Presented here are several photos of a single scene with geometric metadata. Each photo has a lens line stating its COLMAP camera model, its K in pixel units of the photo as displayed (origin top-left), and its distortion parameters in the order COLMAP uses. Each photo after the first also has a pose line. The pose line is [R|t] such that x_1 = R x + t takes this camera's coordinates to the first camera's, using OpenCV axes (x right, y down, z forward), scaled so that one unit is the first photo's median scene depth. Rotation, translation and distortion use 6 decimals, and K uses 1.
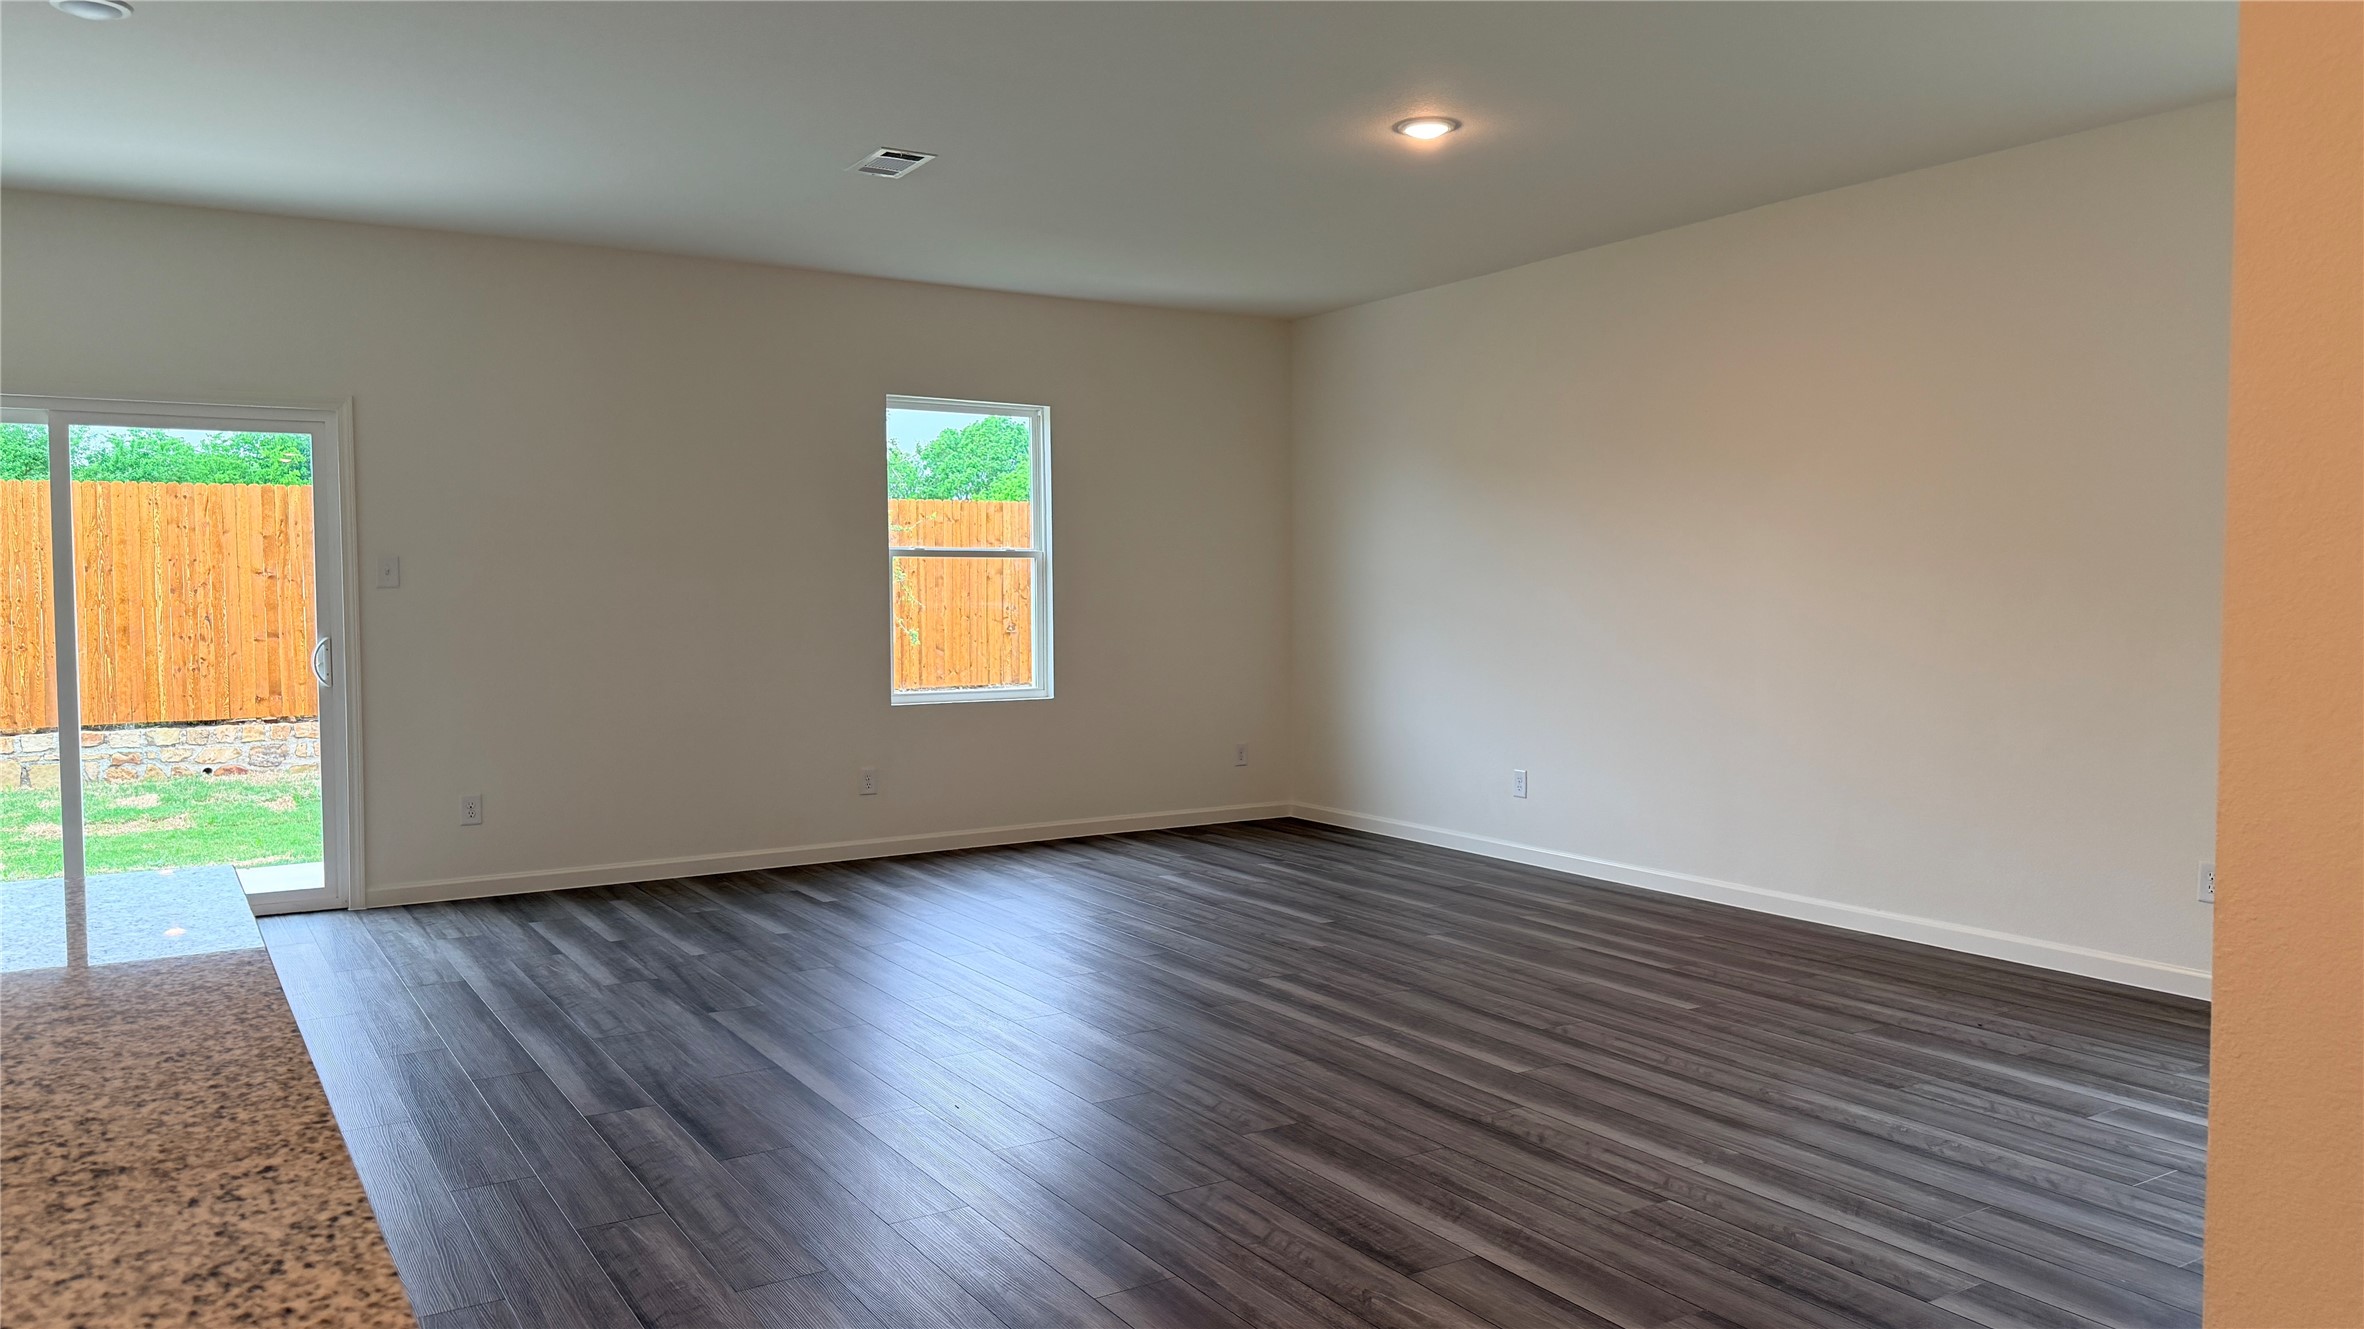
lens RADIAL K [[1653.0, 0, 1203.6], [0, 1653.0, 653.8], [0, 0, 1]] dist [0.062625, -0.051283]
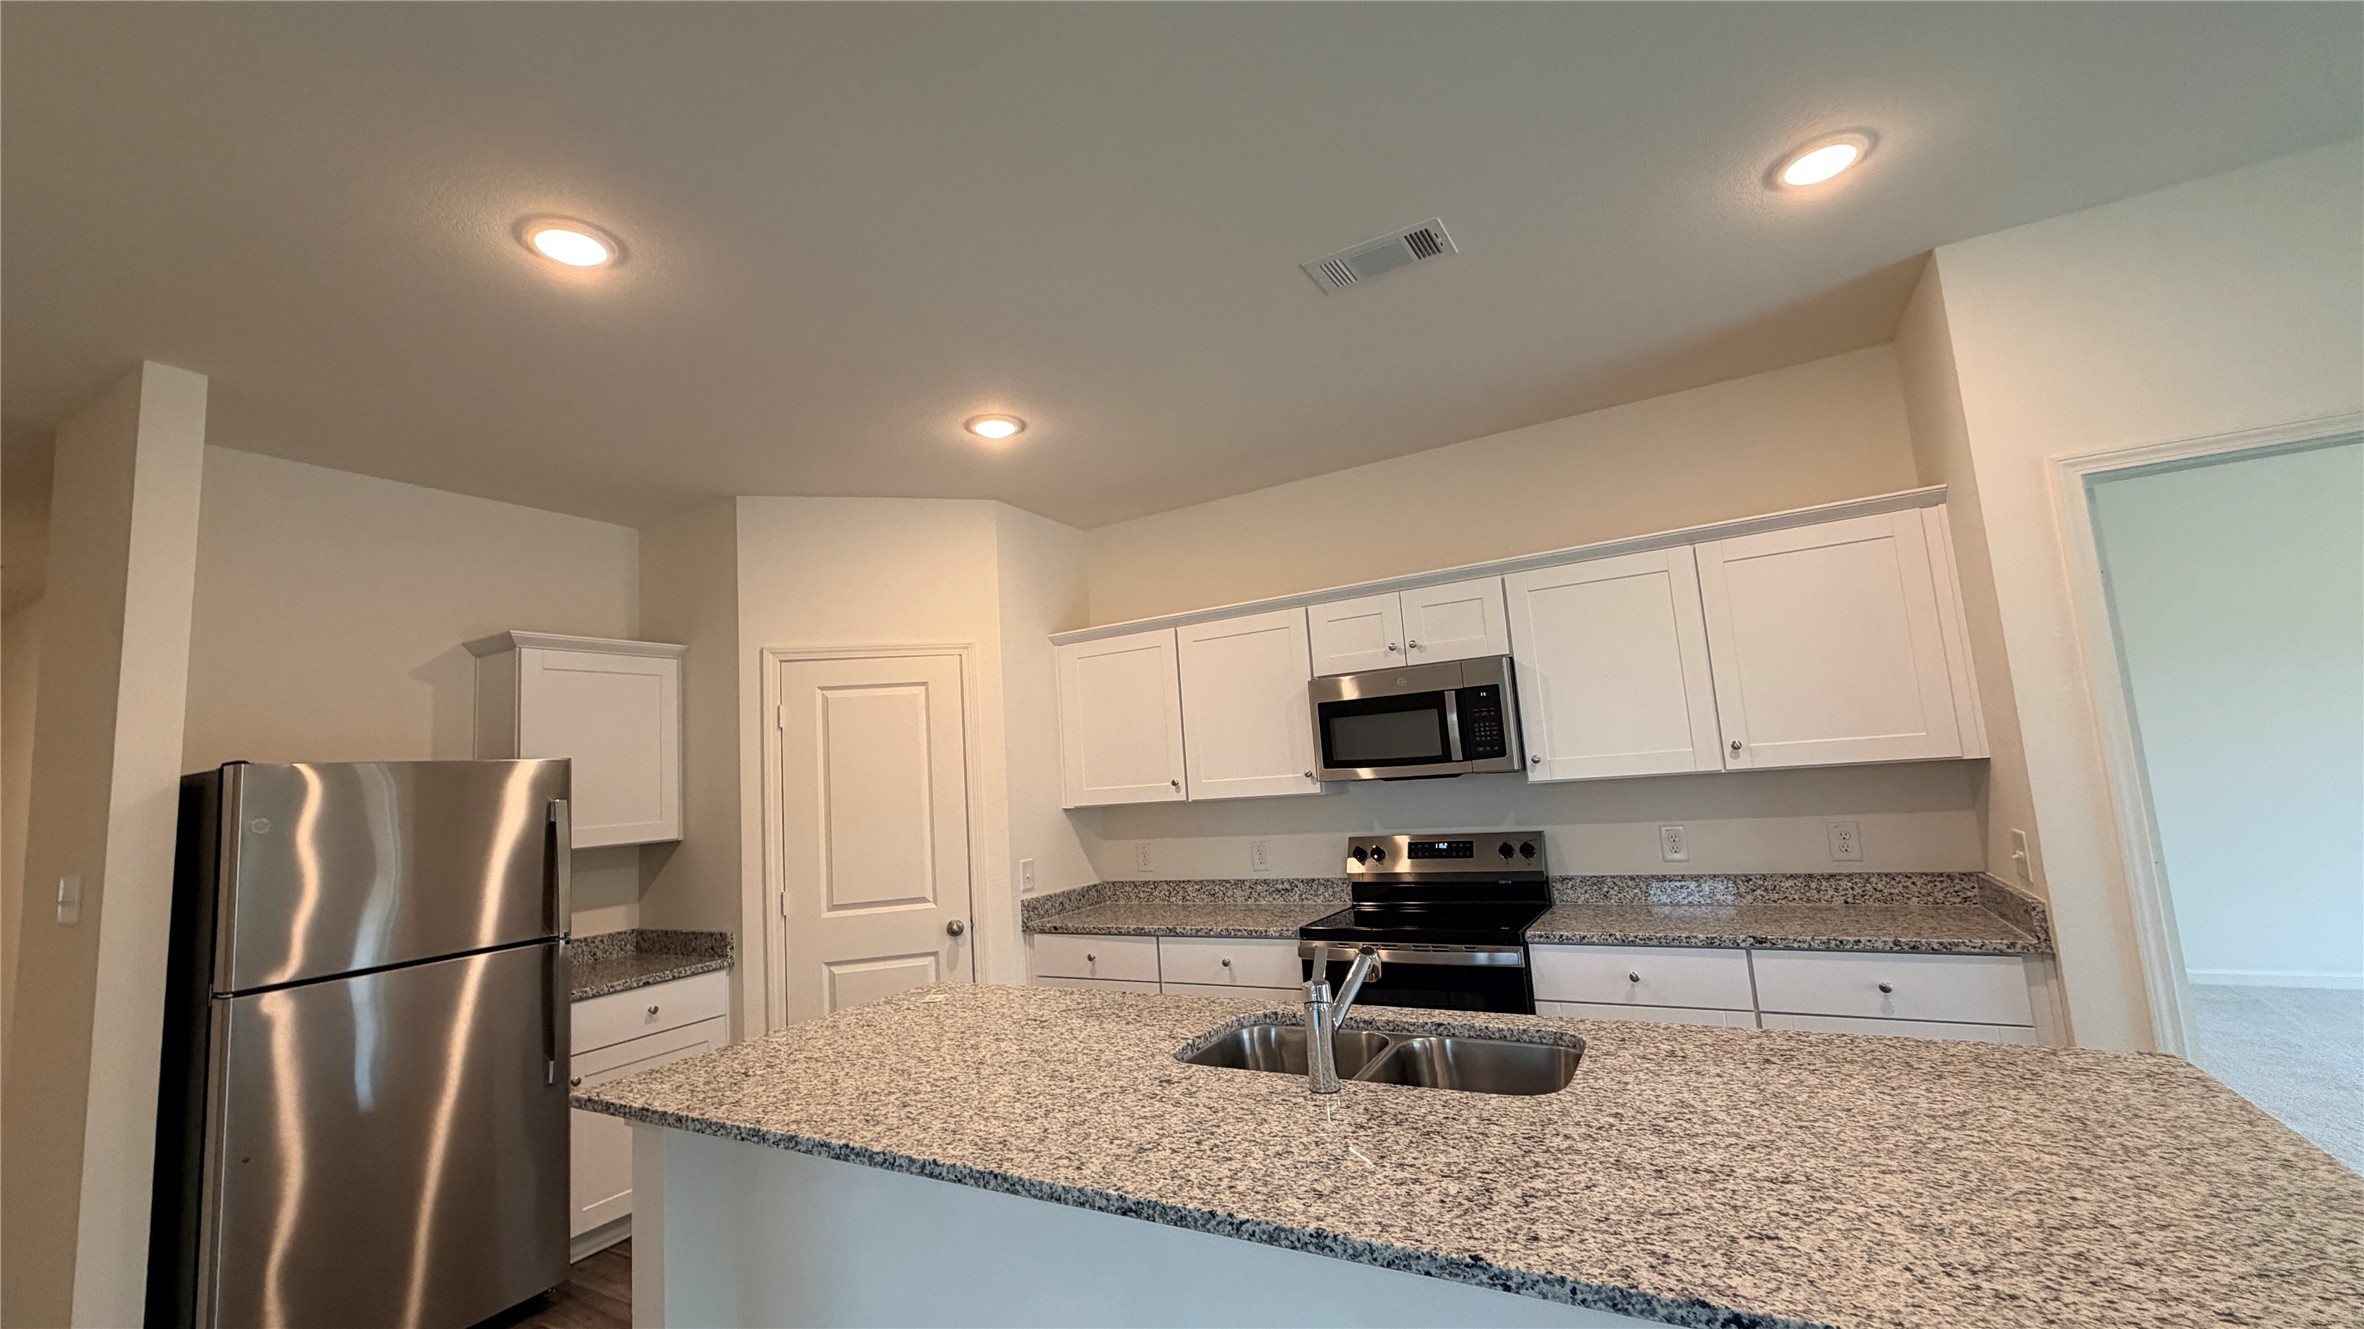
lens RADIAL K [[939.7, 0, 1180.7], [0, 939.7, 666.5], [0, 0, 1]] dist [-0.001096, 0.000817]
pose [[-0.884345, 0.008736, -0.466753, -0.027119], [0.052997, 0.995240, -0.081786, -0.053406], [0.463817, -0.097064, -0.880598, 0.511235]]
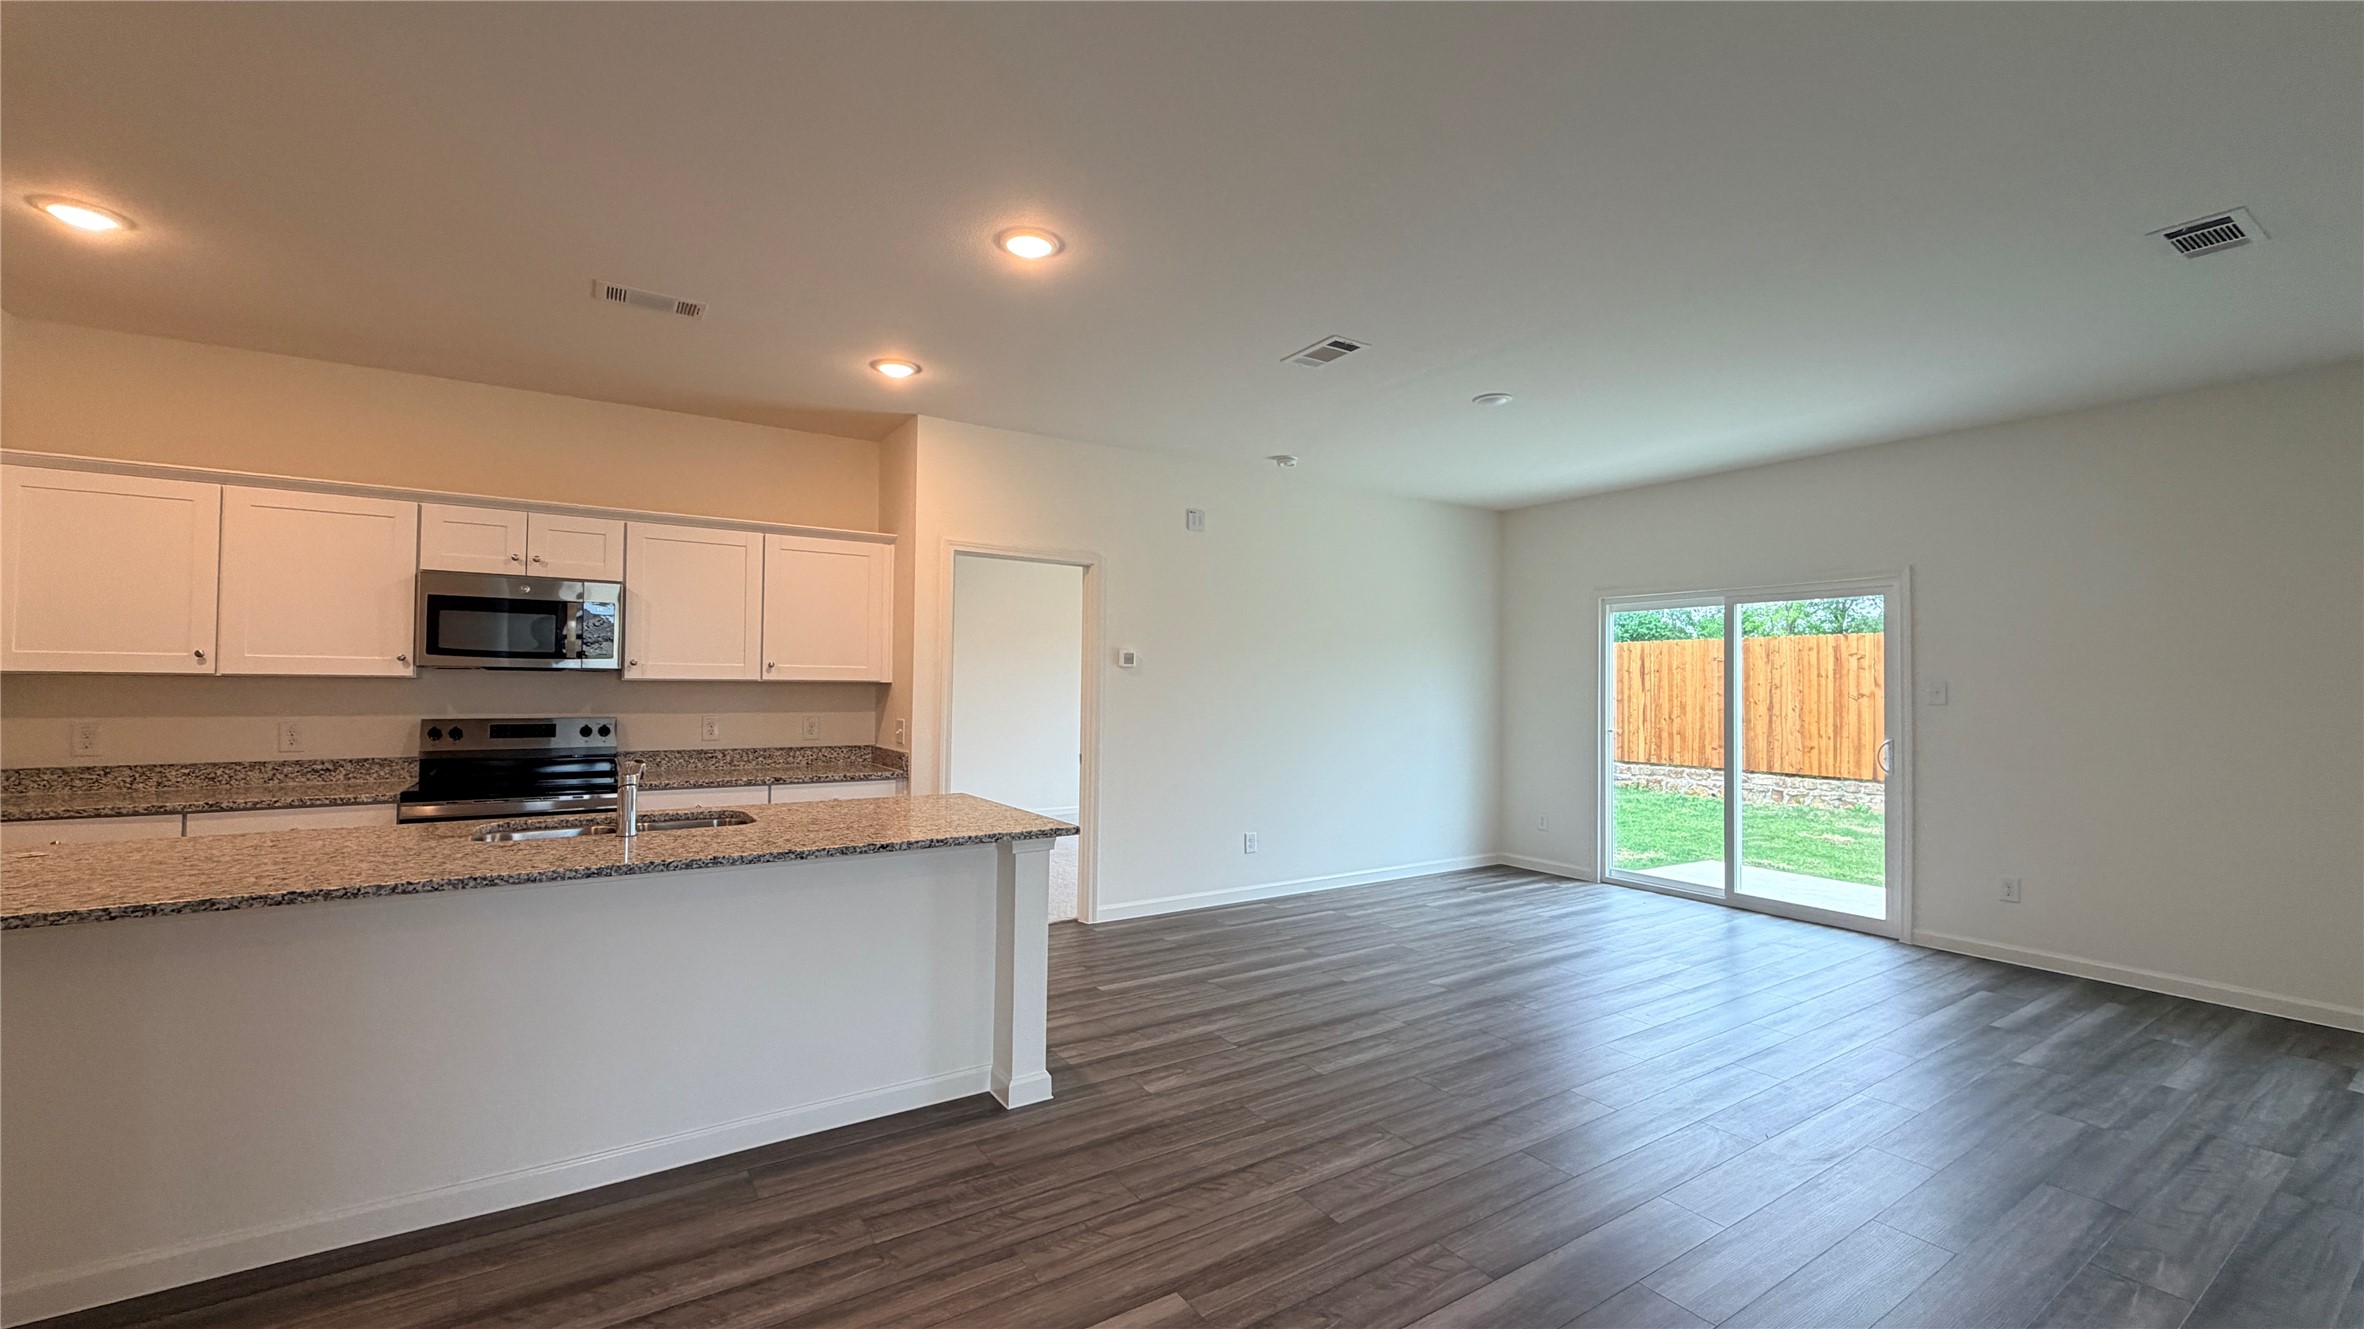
lens RADIAL K [[939.7, 0, 1170.5], [0, 939.7, 662.1], [0, 0, 1]] dist [-0.001096, 0.000817]
pose [[0.005881, -0.019233, -0.999798, 0.347530], [-0.051624, 0.998476, -0.019511, -0.038244], [0.998649, 0.051728, 0.004879, 0.544935]]
